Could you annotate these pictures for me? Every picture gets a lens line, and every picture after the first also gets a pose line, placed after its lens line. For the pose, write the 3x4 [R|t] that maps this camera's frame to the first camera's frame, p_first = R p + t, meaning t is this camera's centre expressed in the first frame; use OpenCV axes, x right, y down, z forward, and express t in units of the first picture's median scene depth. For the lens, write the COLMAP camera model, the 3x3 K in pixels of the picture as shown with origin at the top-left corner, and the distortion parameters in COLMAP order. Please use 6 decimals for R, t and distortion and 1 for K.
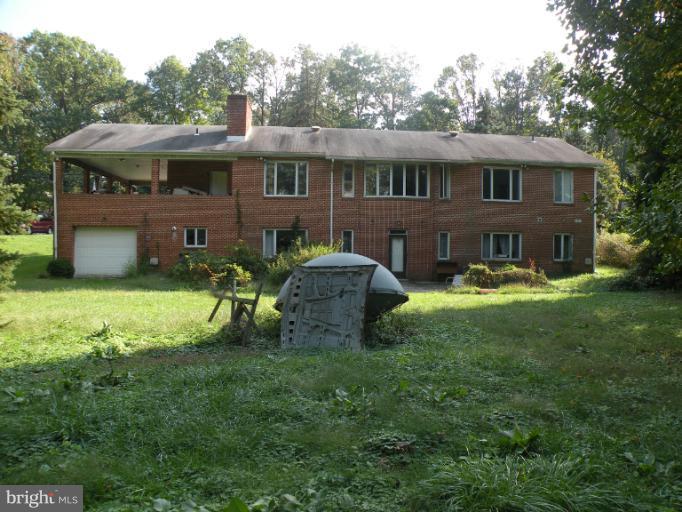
lens RADIAL K [[556.2, 0, 344.3], [0, 556.2, 251.8], [0, 0, 1]] dist [-0.095843, 0.034856]
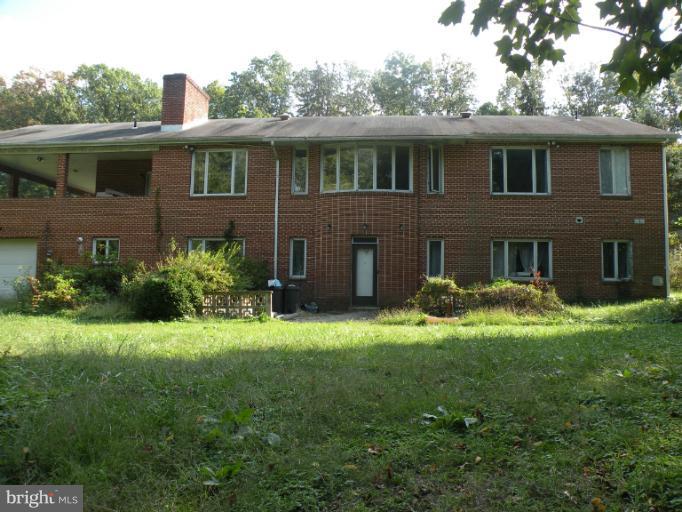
lens RADIAL K [[556.2, 0, 339.2], [0, 556.2, 256.6], [0, 0, 1]] dist [-0.095843, 0.034856]
pose [[0.985868, -0.011402, -0.167137, 0.175302], [0.001308, 0.998175, -0.060381, 0.027420], [0.167520, 0.059309, 0.984083, 0.286154]]
